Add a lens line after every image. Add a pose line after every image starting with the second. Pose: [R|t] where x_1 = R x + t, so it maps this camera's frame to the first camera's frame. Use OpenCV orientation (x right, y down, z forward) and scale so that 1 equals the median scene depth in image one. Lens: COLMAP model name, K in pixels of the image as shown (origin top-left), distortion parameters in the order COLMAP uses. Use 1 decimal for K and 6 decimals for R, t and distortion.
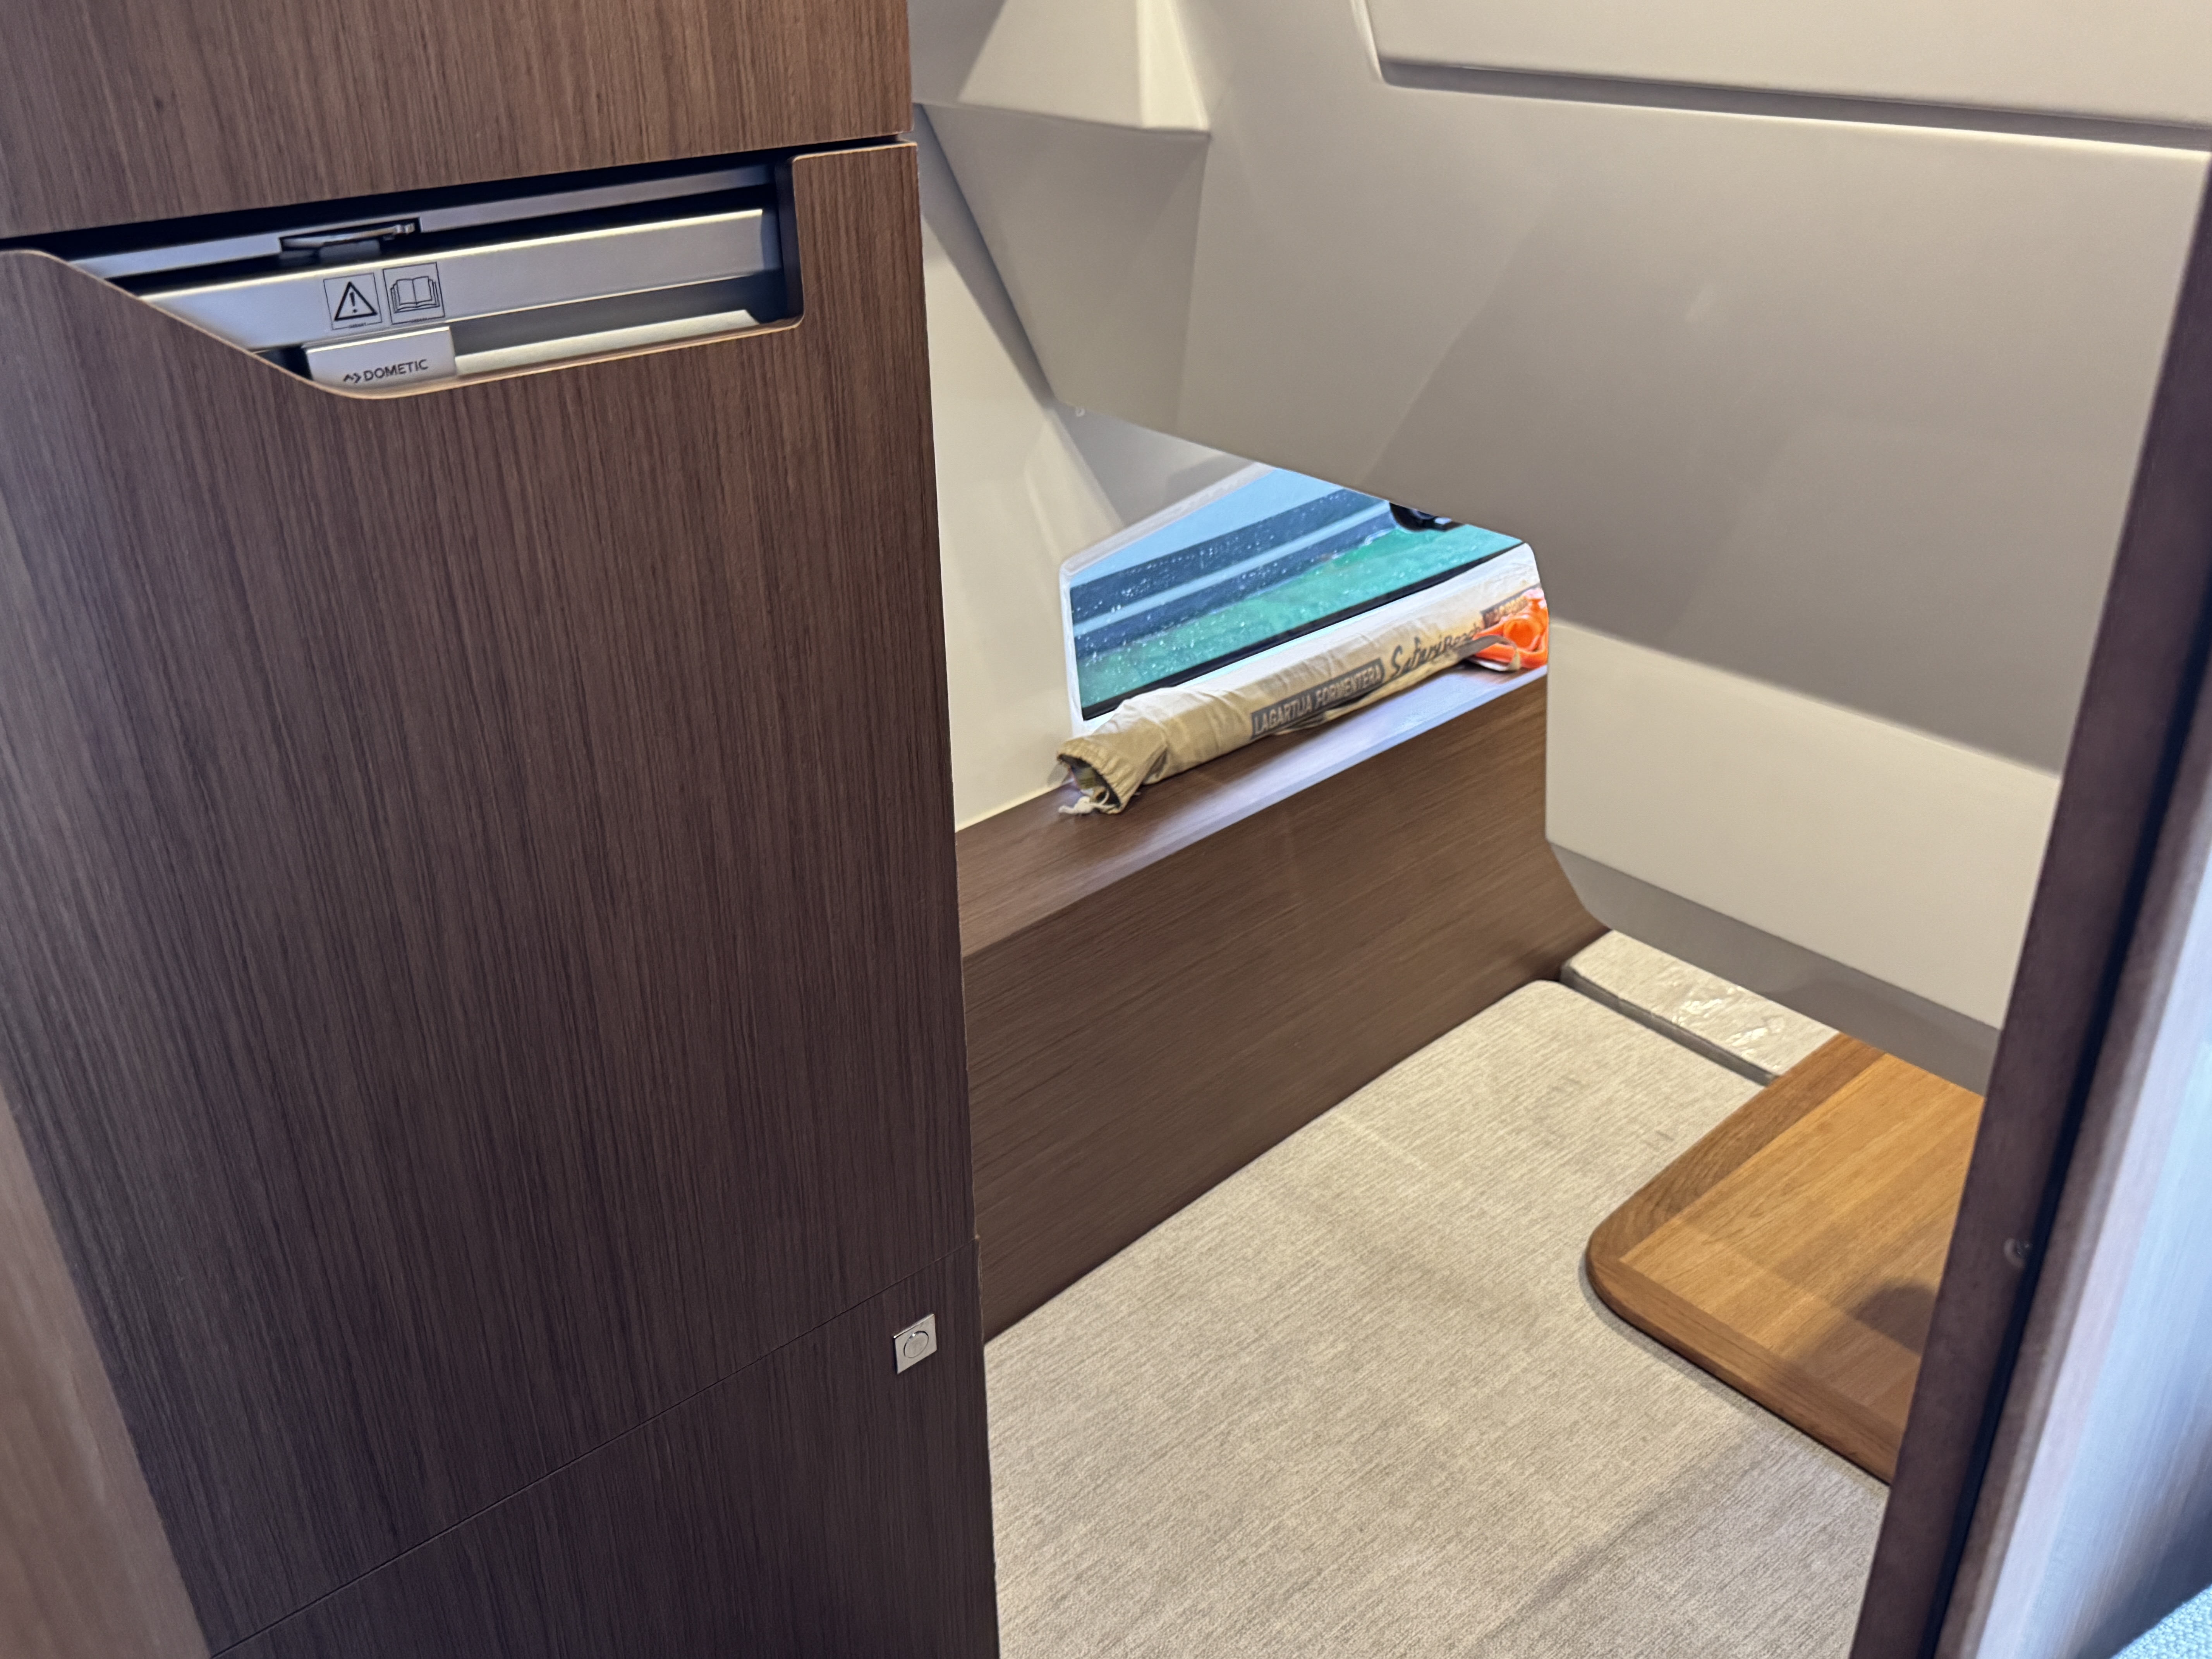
lens RADIAL K [[1810.7, 0, 1100.8], [0, 1810.7, 817.7], [0, 0, 1]] dist [0.059540, -0.067635]
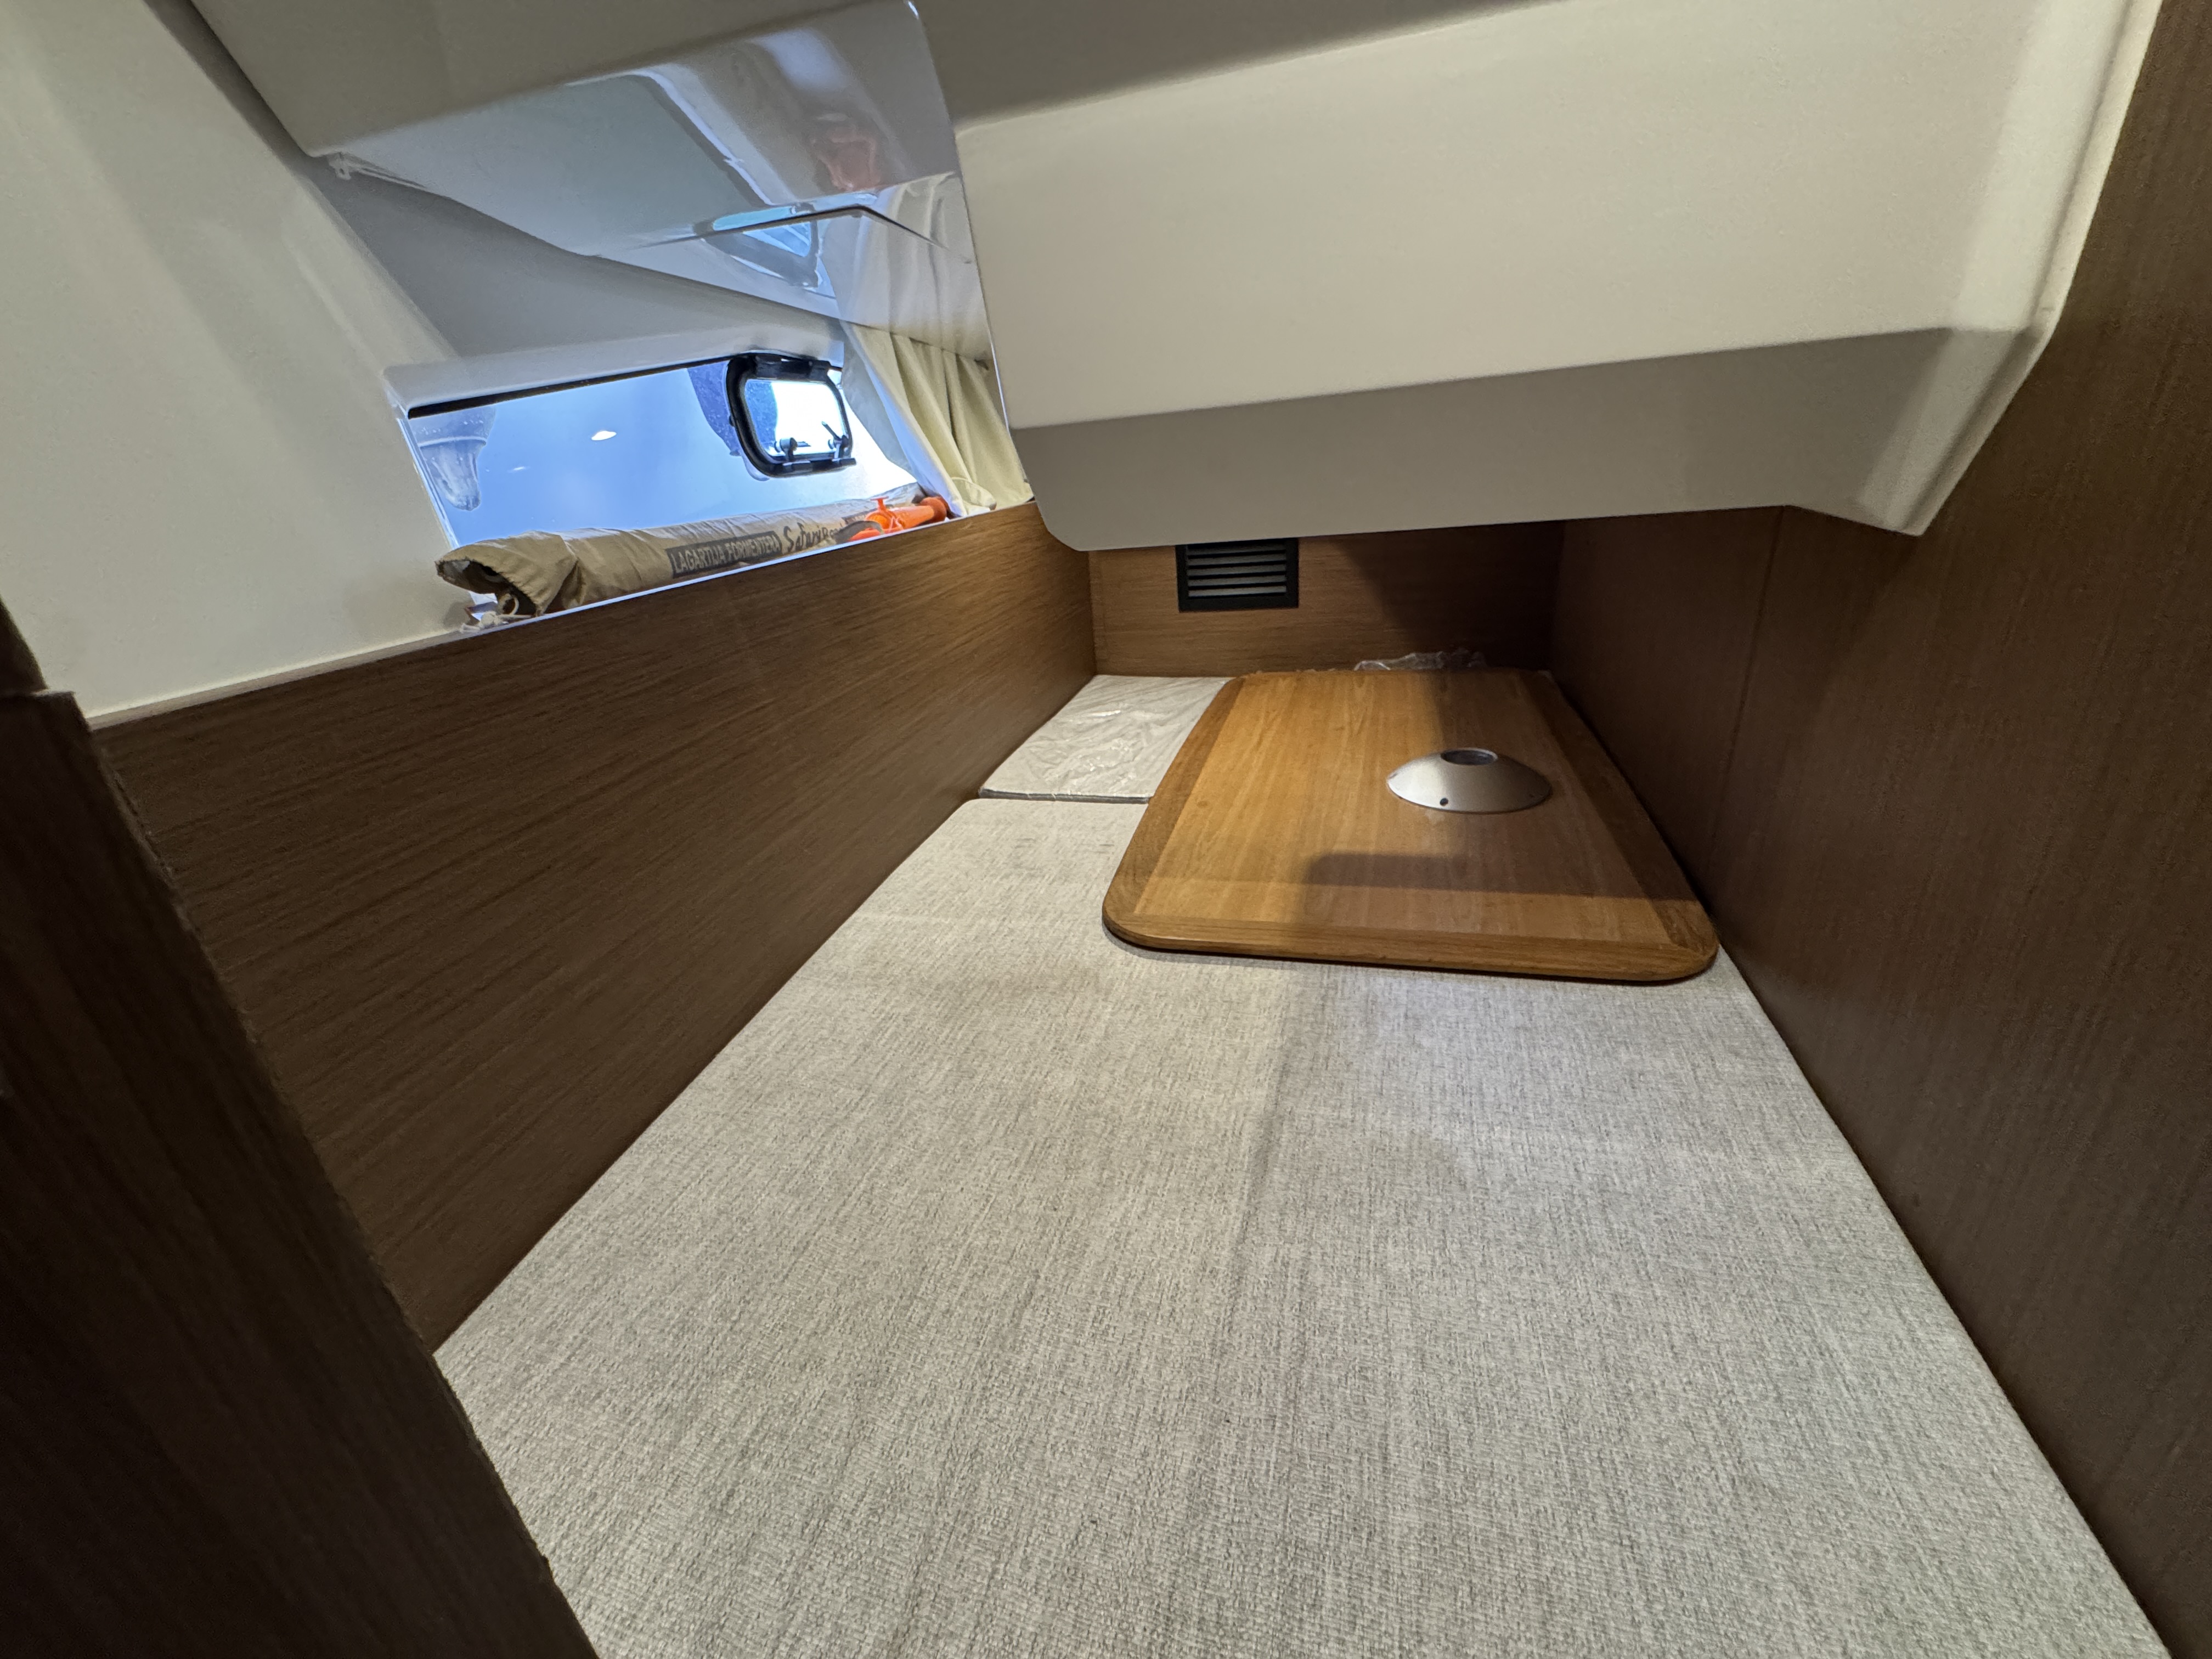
lens RADIAL K [[893.3, 0, 1100.3], [0, 893.3, 839.2], [0, 0, 1]] dist [-0.001978, 0.002515]
pose [[0.836056, -0.269725, 0.477765, 0.001997], [0.311391, 0.950244, -0.008447, 0.202704], [-0.451715, 0.155834, 0.878447, 0.512877]]
